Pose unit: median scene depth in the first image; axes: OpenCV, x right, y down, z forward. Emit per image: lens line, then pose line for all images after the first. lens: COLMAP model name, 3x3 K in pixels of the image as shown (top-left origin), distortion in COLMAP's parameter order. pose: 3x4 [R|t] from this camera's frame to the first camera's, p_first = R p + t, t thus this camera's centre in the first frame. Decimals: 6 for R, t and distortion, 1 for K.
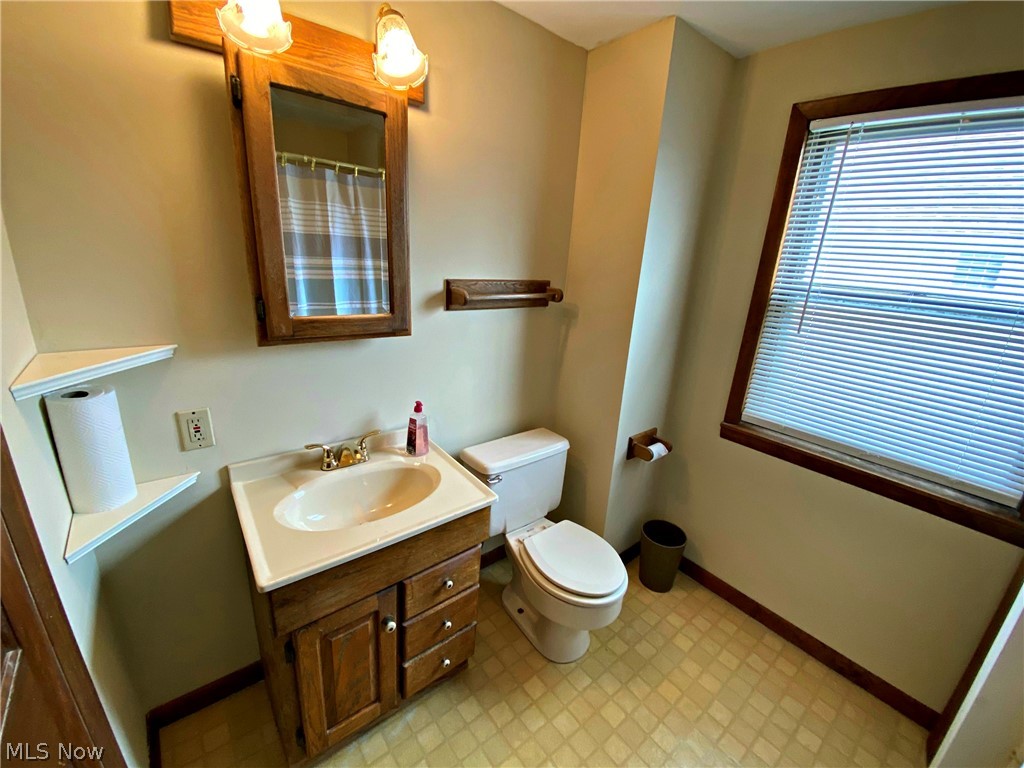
lens RADIAL K [[415.5, 0, 513.1], [0, 415.5, 384.5], [0, 0, 1]] dist [0.029307, -0.026466]
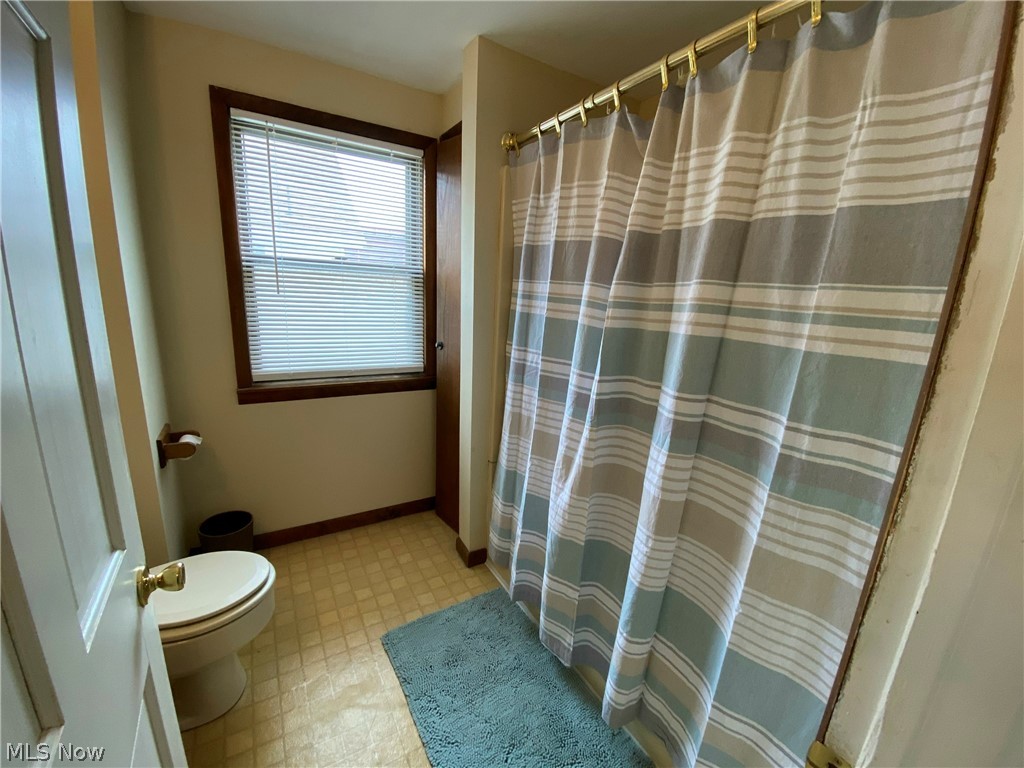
lens RADIAL K [[415.5, 0, 513.1], [0, 415.5, 384.5], [0, 0, 1]] dist [0.029307, -0.026466]
pose [[0.129652, -0.267672, 0.954747, -0.442899], [0.248893, 0.940832, 0.229972, 0.013040], [-0.959814, 0.207814, 0.188602, 0.181298]]
